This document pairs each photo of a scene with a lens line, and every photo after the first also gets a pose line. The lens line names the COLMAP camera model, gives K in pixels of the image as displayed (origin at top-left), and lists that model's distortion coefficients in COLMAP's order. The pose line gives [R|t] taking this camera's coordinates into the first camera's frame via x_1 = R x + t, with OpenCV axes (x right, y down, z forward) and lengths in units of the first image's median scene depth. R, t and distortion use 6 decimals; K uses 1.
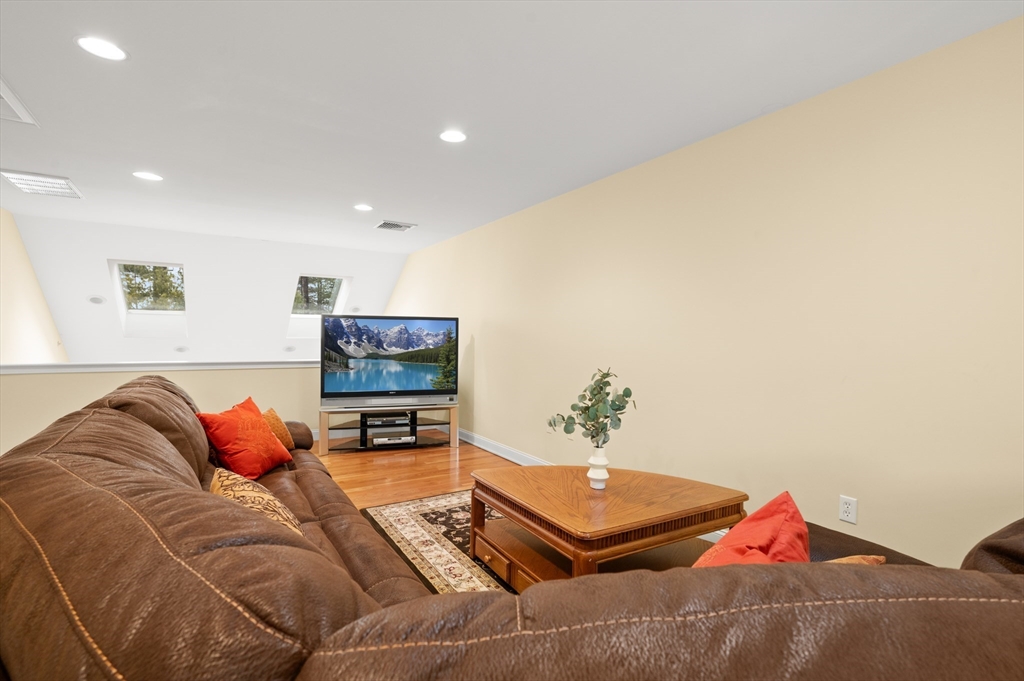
lens RADIAL K [[490.9, 0, 509.9], [0, 490.9, 339.4], [0, 0, 1]] dist [-0.008816, 0.003297]
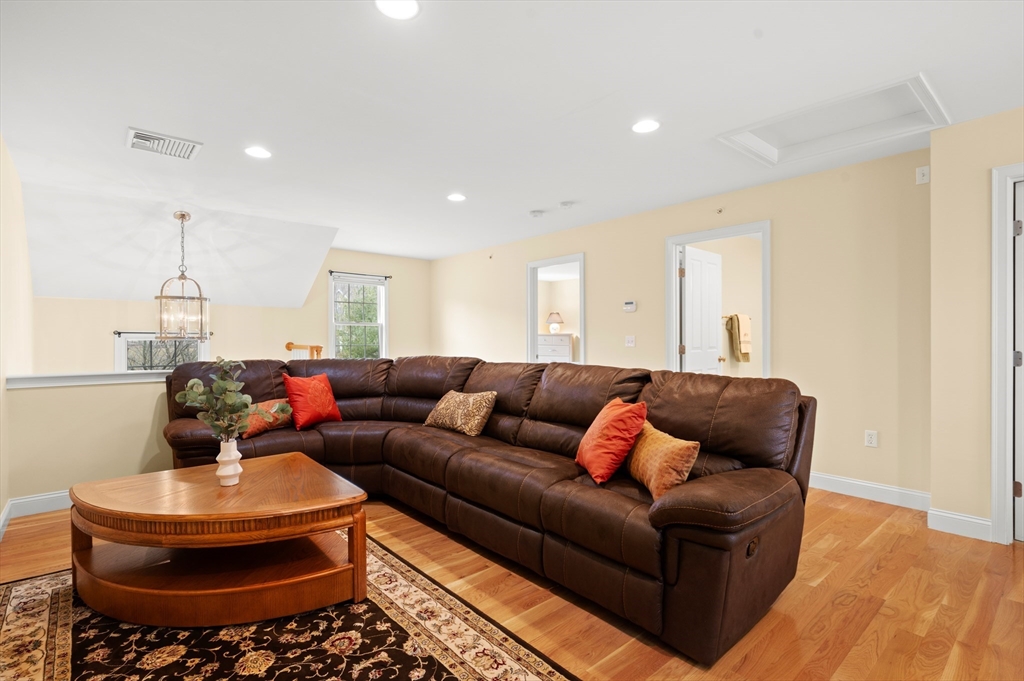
lens RADIAL K [[490.9, 0, 515.2], [0, 490.9, 341.0], [0, 0, 1]] dist [-0.008816, 0.003297]
pose [[-0.985291, -0.007033, -0.170740, -0.166486], [-0.008538, 0.999931, 0.008082, 0.009935], [0.170672, 0.009421, -0.985283, 1.680637]]
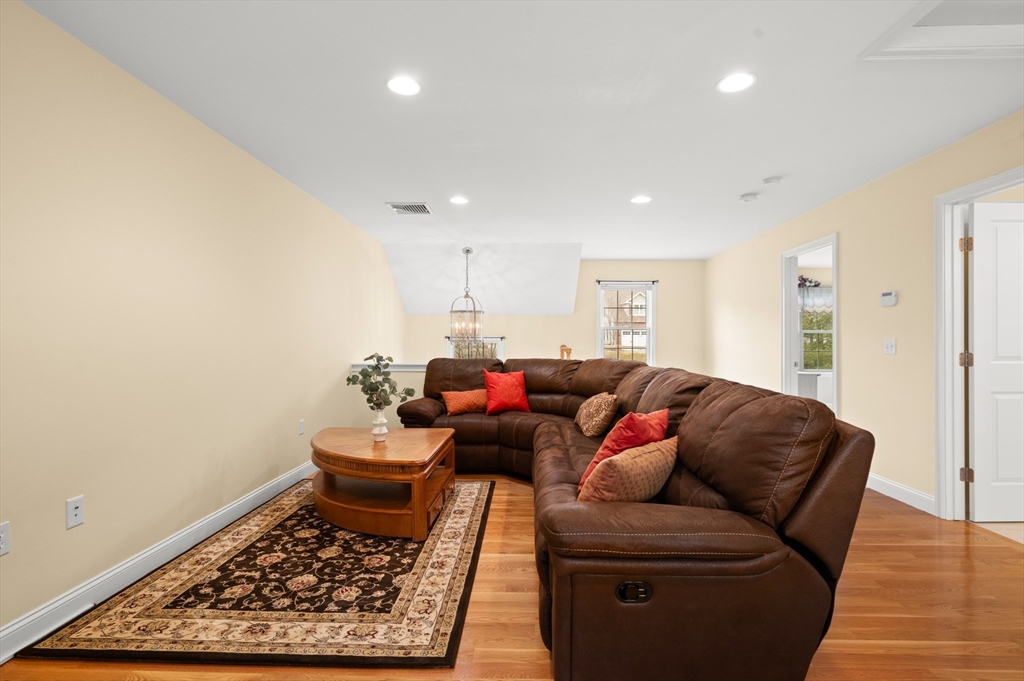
lens RADIAL K [[490.9, 0, 513.4], [0, 490.9, 338.2], [0, 0, 1]] dist [-0.008816, 0.003297]
pose [[-0.839418, -0.006163, 0.543451, -0.740342], [-0.006142, 0.999979, 0.001852, 0.004709], [-0.543451, -0.001784, -0.839439, 1.628185]]
